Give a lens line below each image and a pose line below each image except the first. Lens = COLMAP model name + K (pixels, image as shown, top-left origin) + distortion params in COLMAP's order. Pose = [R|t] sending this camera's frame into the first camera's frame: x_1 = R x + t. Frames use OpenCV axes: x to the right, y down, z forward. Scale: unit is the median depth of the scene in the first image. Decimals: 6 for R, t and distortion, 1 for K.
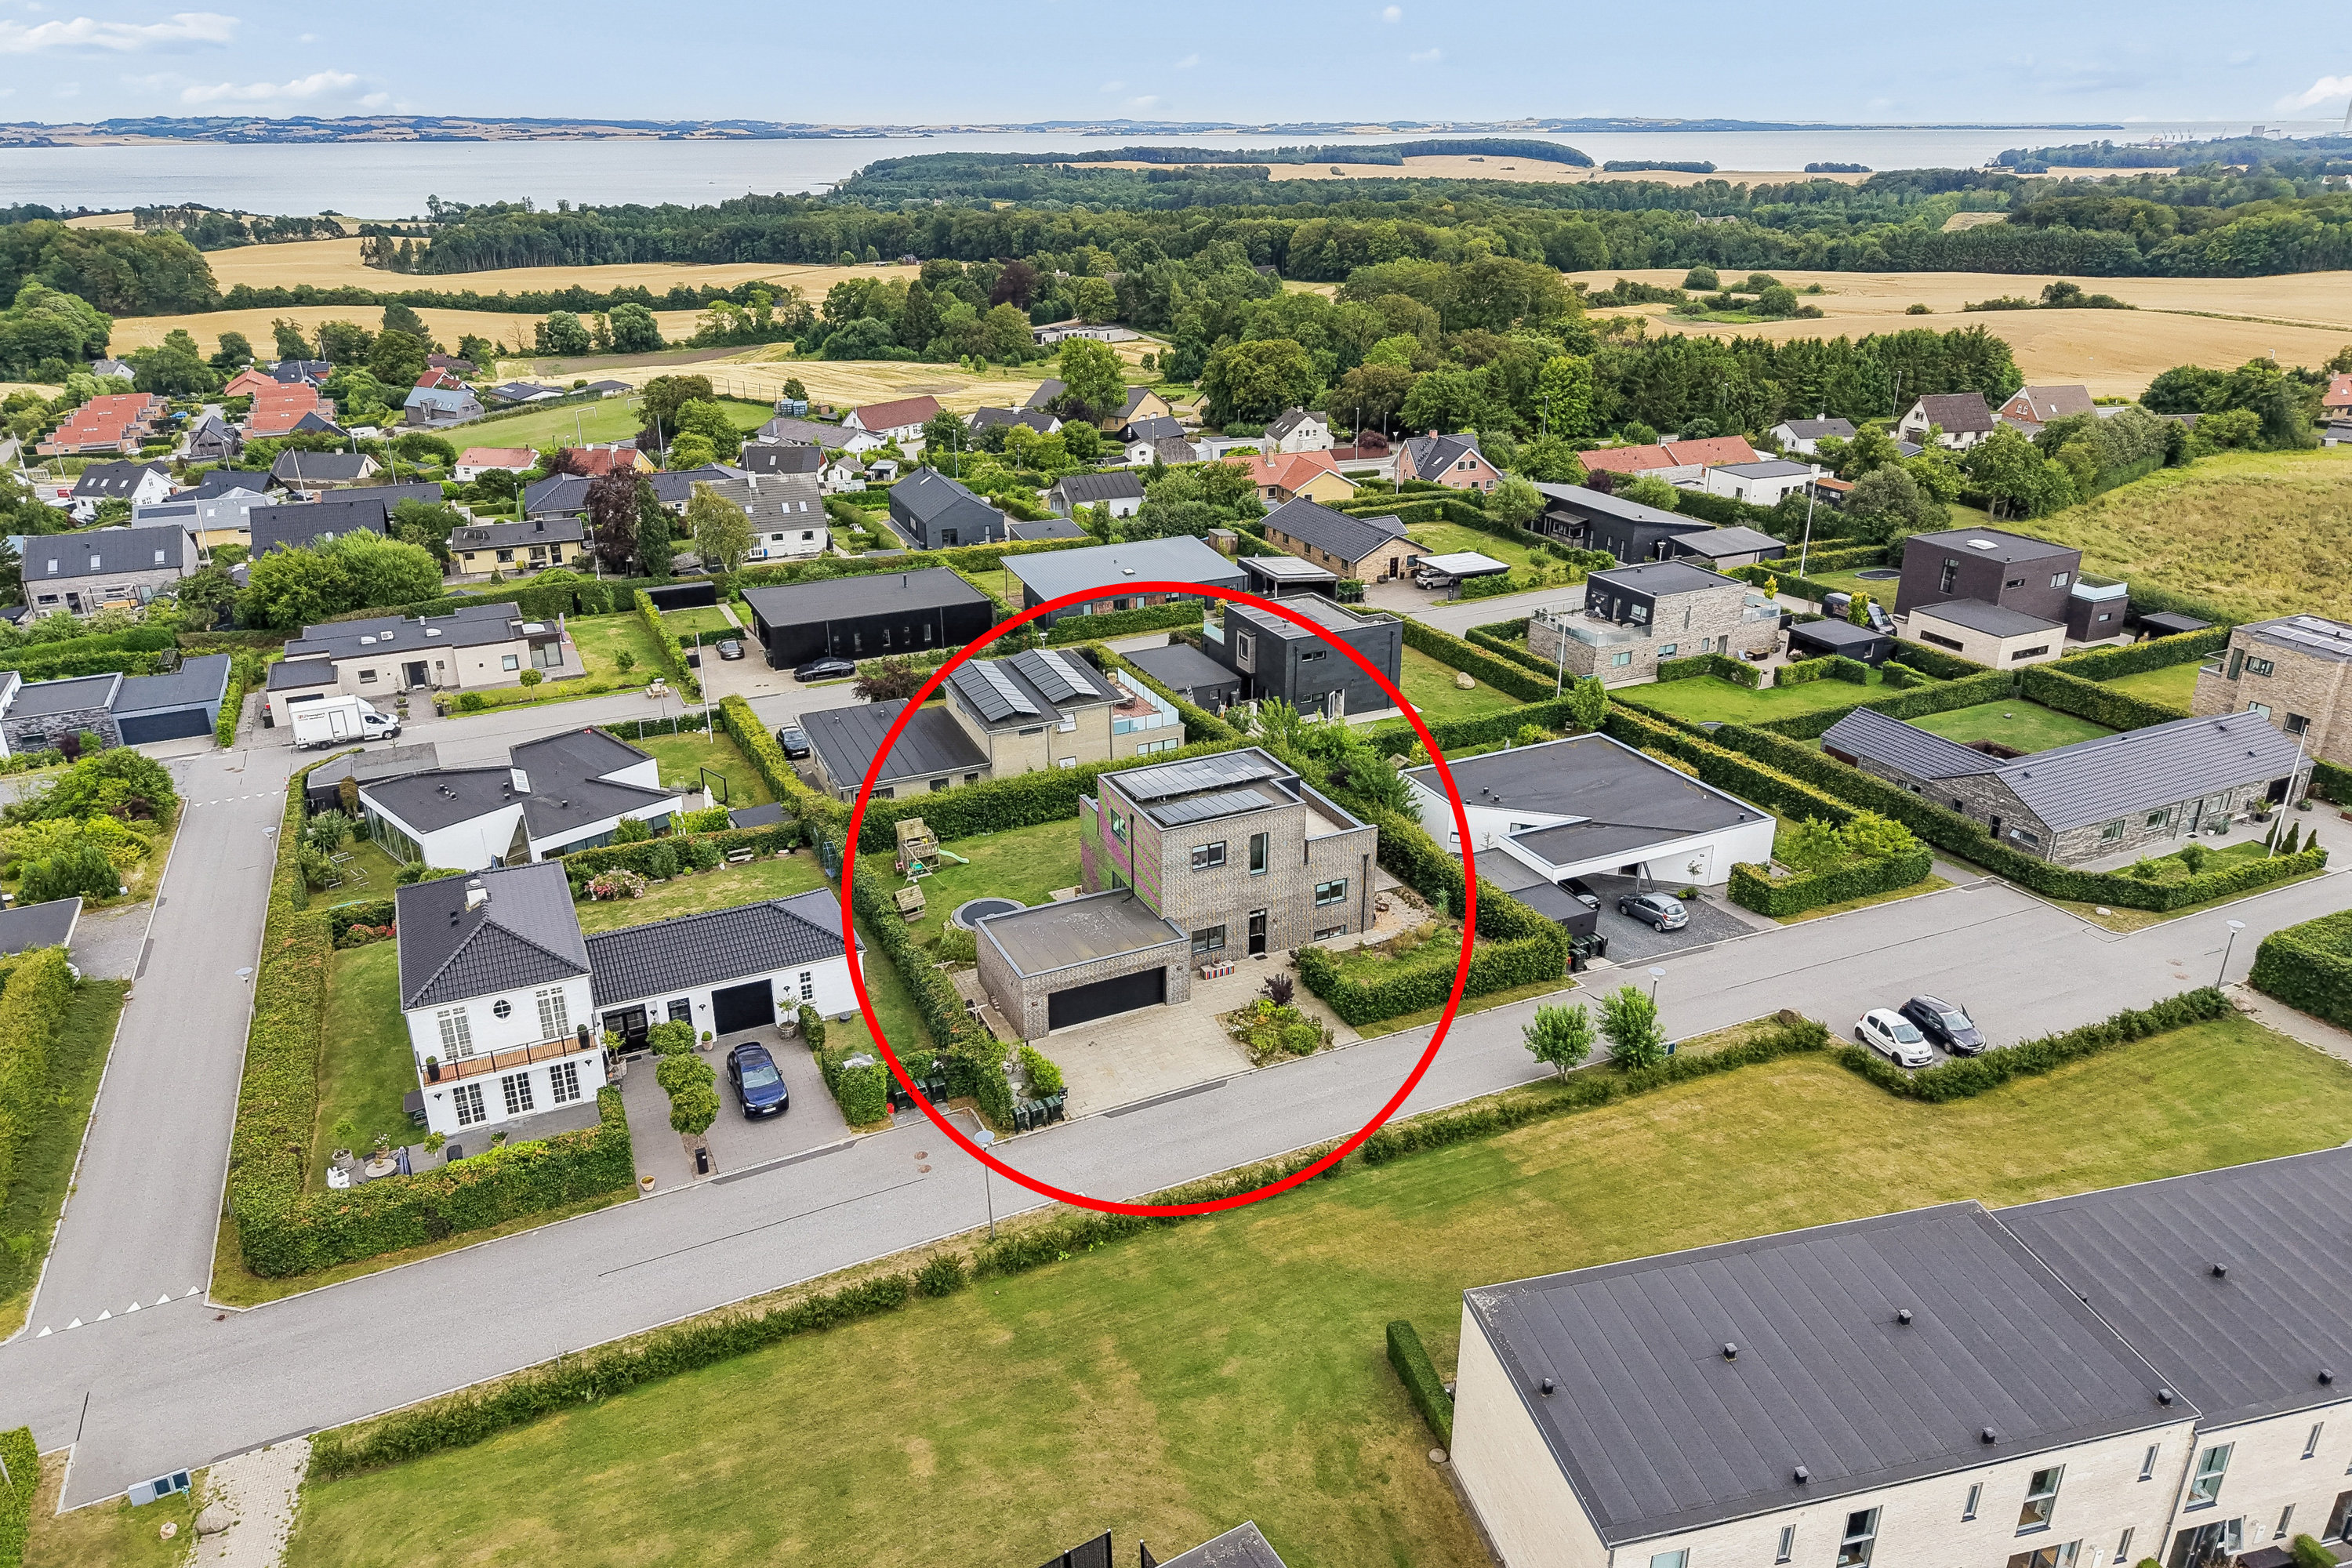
lens RADIAL K [[1588.6, 0, 1180.6], [0, 1588.6, 813.8], [0, 0, 1]] dist [0.033063, -0.049839]
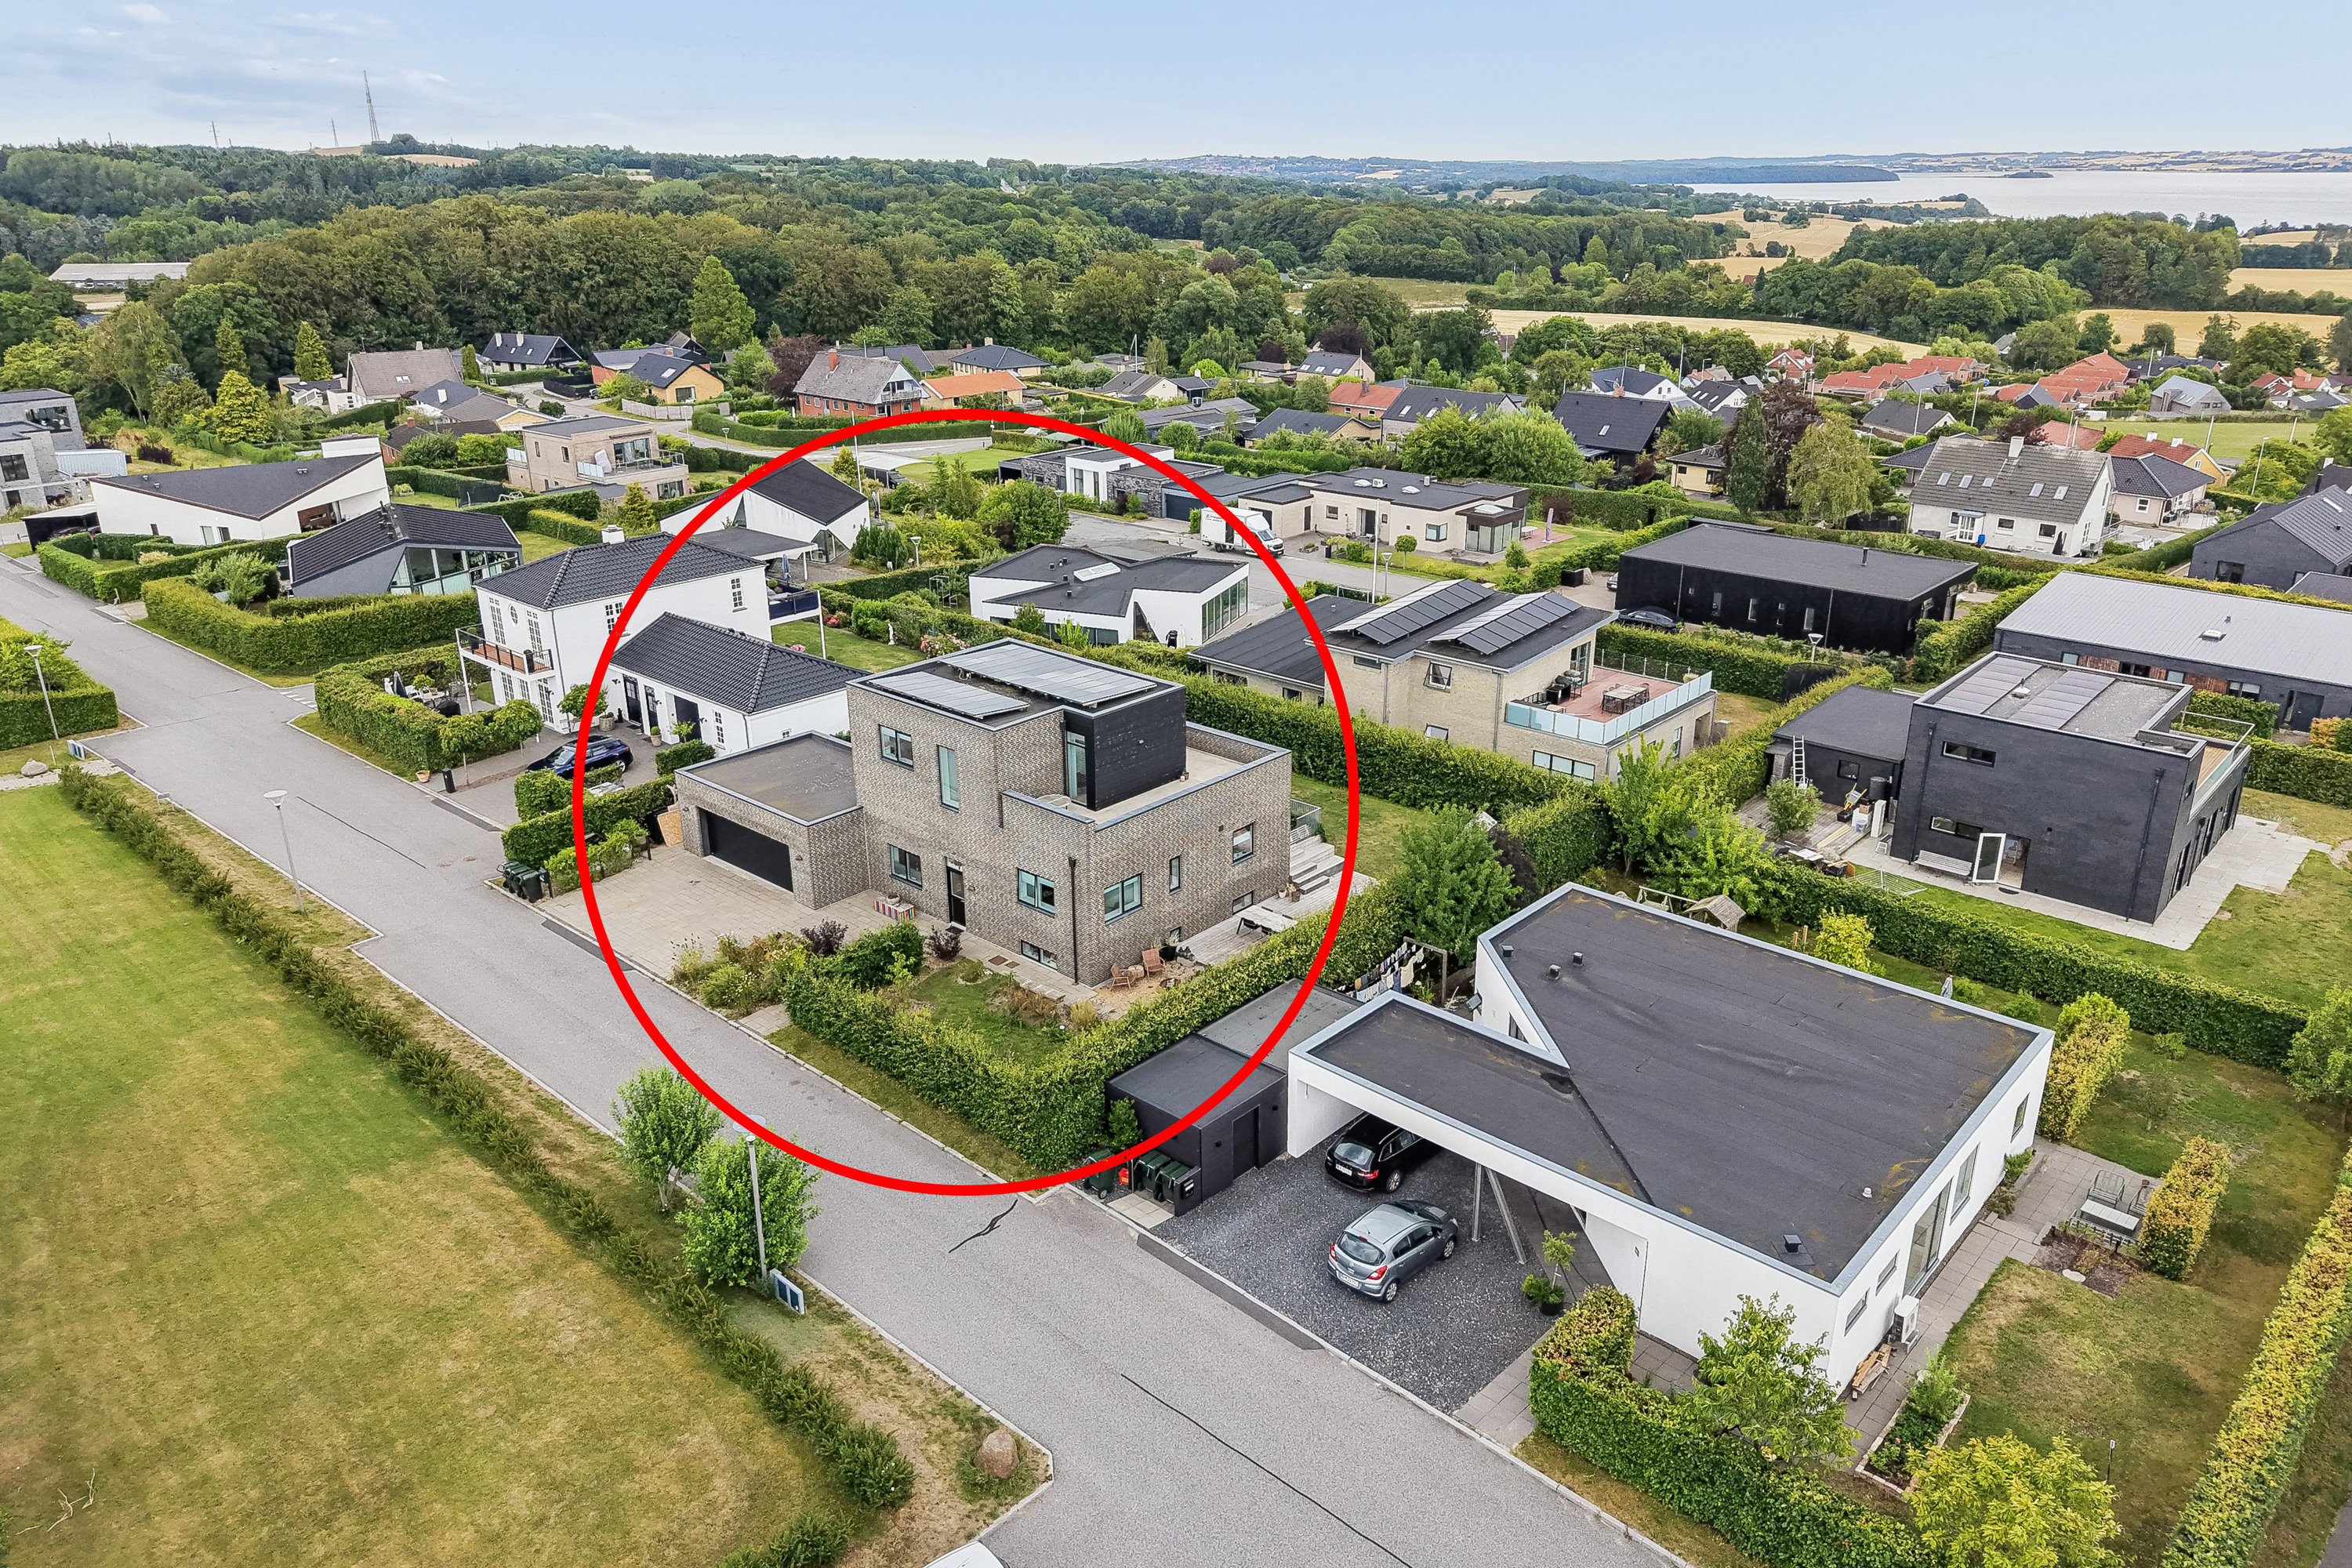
lens RADIAL K [[1588.6, 0, 1180.6], [0, 1588.6, 813.8], [0, 0, 1]] dist [0.033063, -0.049839]
pose [[0.378127, 0.347367, -0.858112, 0.407938], [-0.360432, 0.909034, 0.209156, -0.084681], [0.852707, 0.230204, 0.468933, 0.443874]]
